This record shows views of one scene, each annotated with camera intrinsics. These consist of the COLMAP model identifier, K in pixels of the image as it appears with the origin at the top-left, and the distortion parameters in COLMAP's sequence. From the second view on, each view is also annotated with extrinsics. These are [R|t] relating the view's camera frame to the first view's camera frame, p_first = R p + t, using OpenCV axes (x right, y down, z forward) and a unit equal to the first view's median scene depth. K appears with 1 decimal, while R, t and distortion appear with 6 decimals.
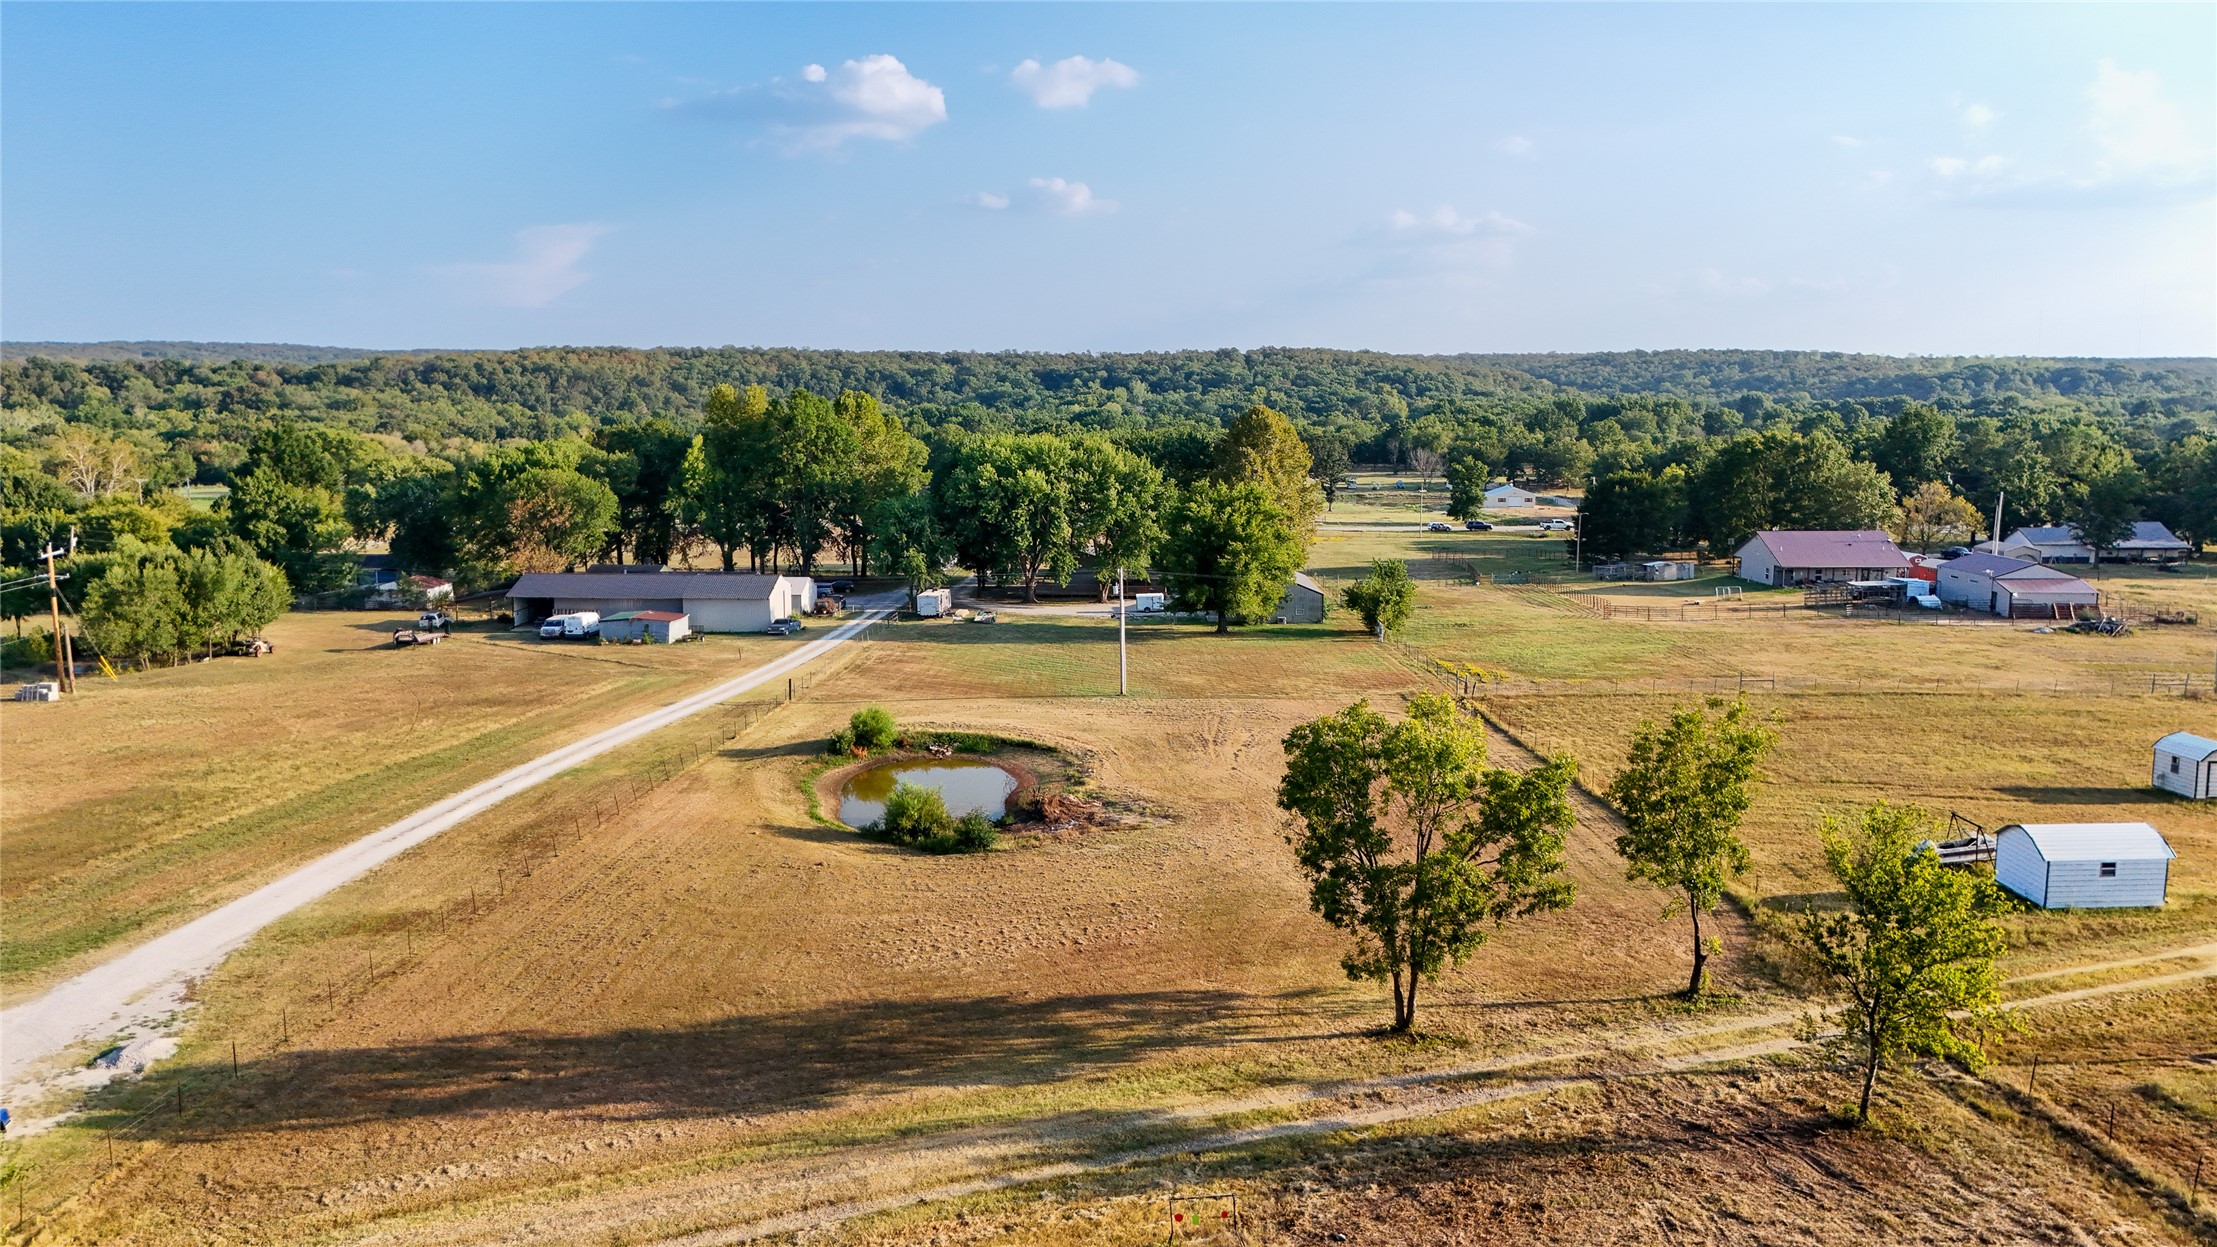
lens RADIAL K [[1639.3, 0, 1109.0], [0, 1639.3, 608.0], [0, 0, 1]] dist [0.065741, -0.071311]
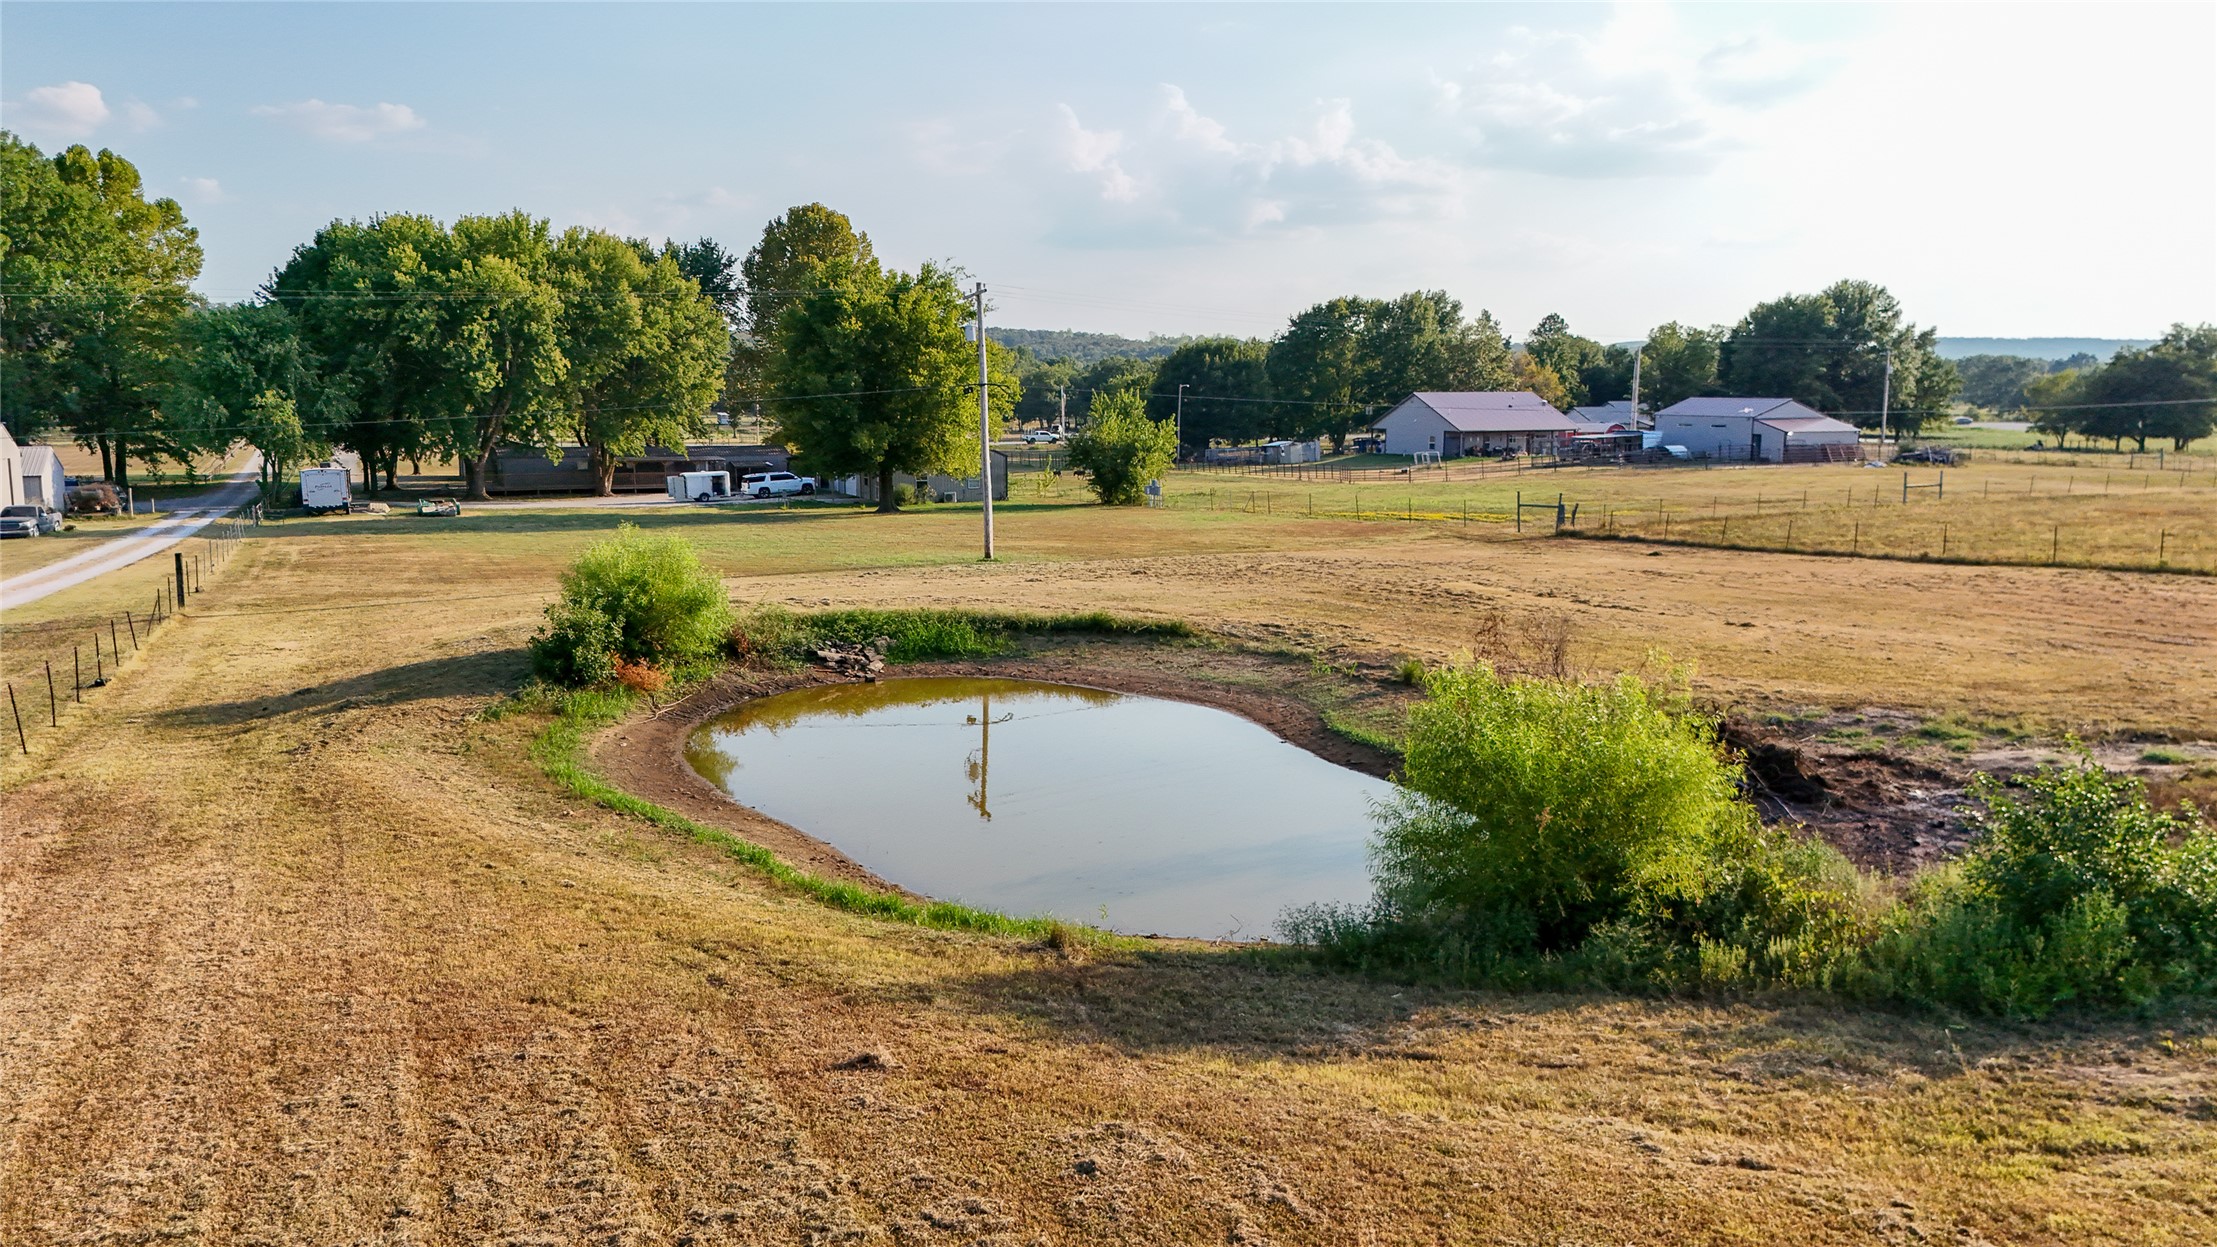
lens RADIAL K [[1639.3, 0, 1119.5], [0, 1639.3, 642.9], [0, 0, 1]] dist [0.065741, -0.071311]
pose [[0.896236, -0.067887, 0.438351, -0.113645], [0.056670, 0.997645, 0.038638, 0.041305], [-0.439942, -0.009788, 0.897973, 0.376598]]
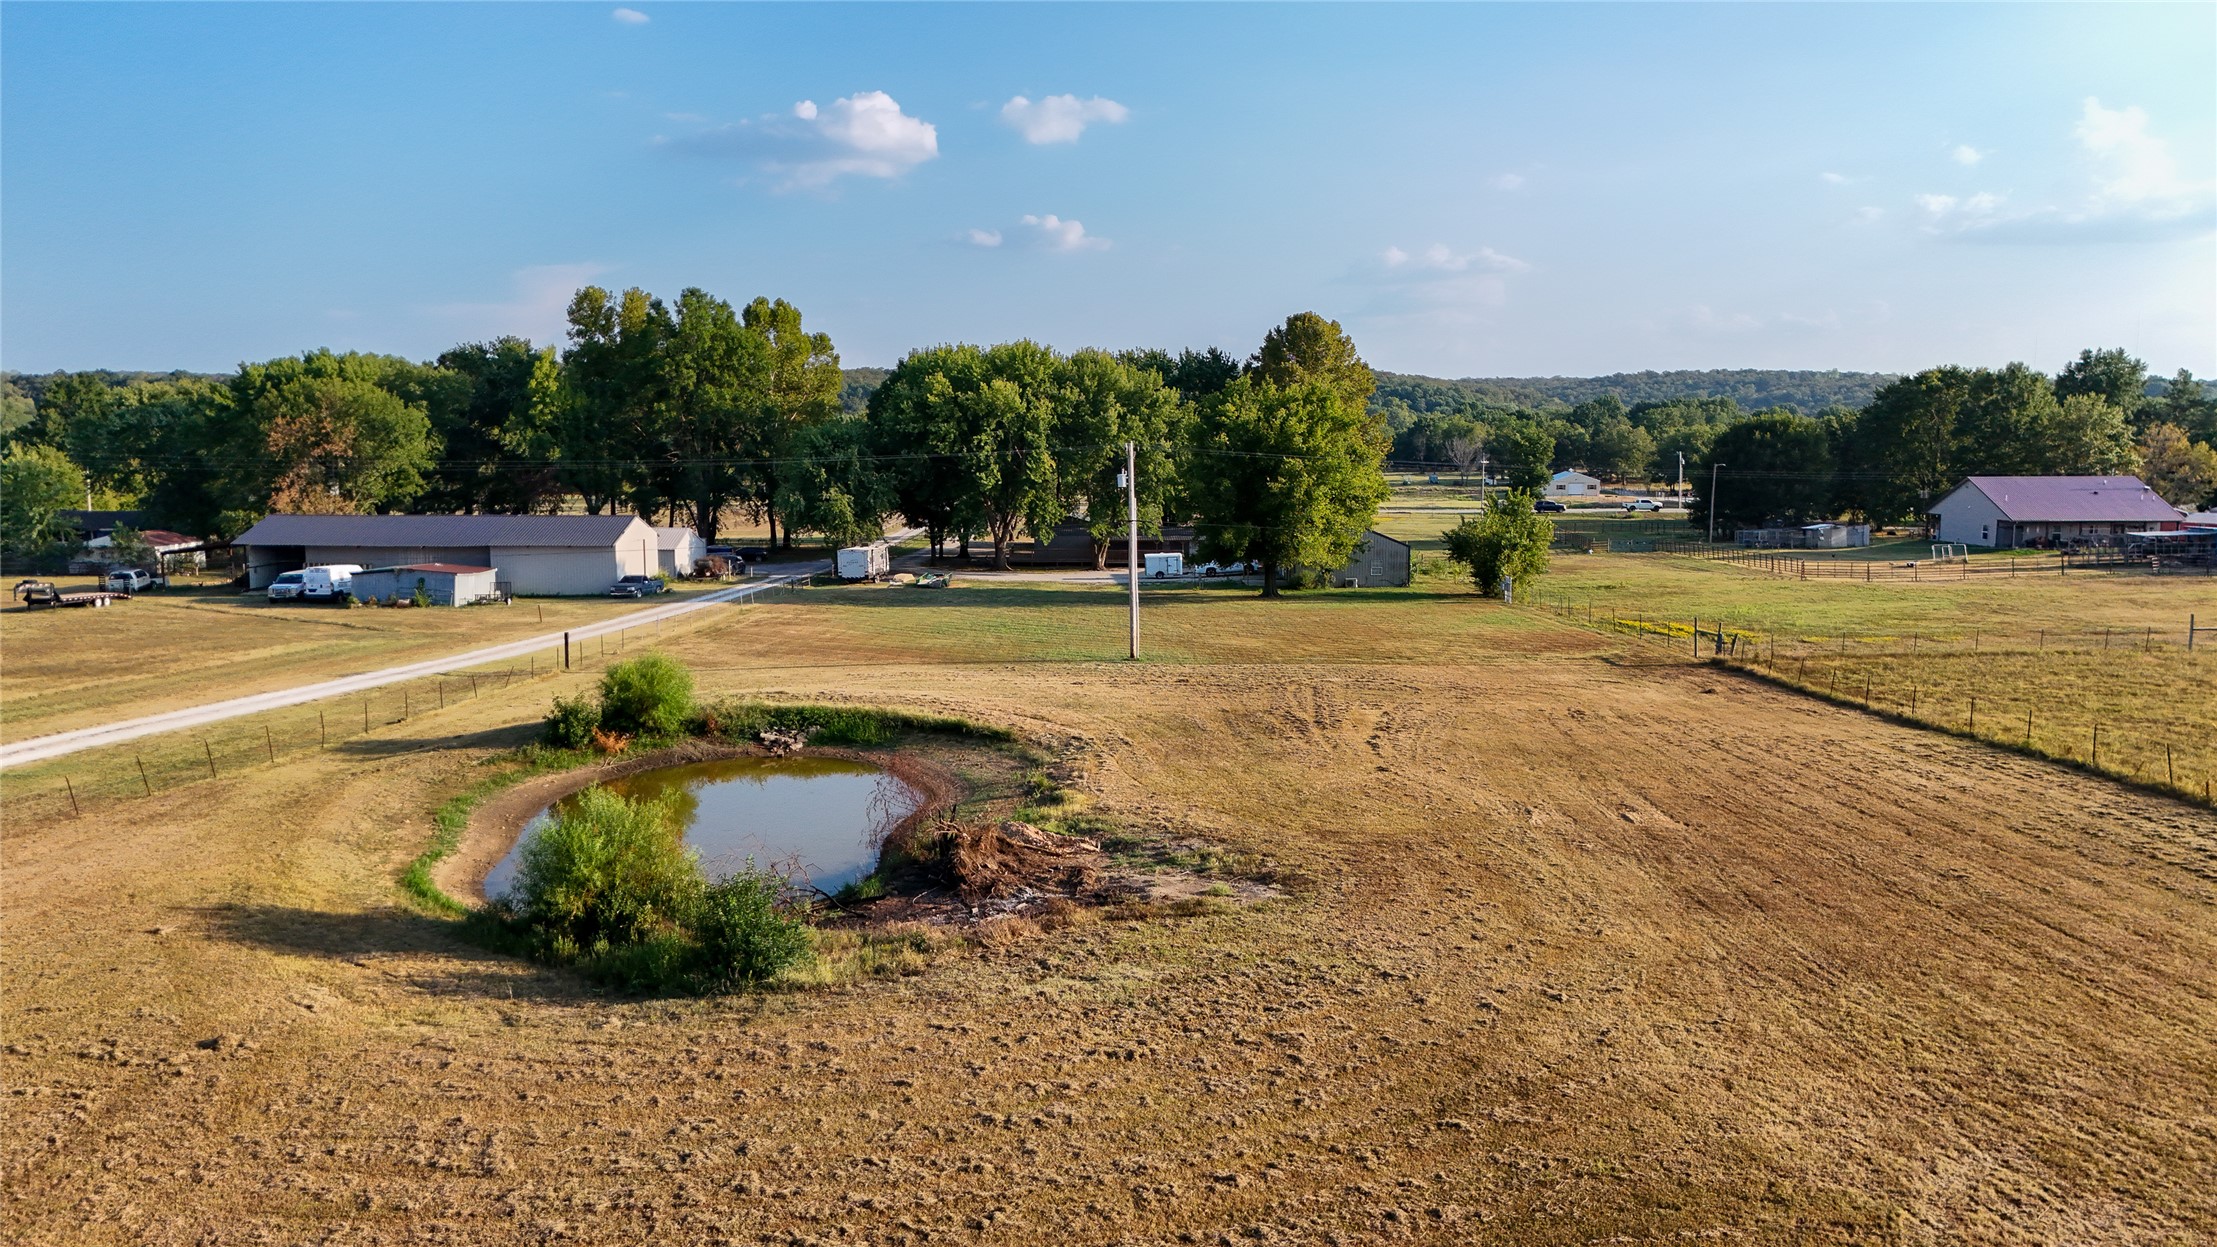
lens RADIAL K [[1639.3, 0, 1106.8], [0, 1639.3, 636.0], [0, 0, 1]] dist [0.065741, -0.071311]
pose [[0.999994, -0.002559, 0.002393, -0.001838], [0.002572, 0.999982, -0.005450, 0.032373], [-0.002379, 0.005456, 0.999982, 0.276630]]
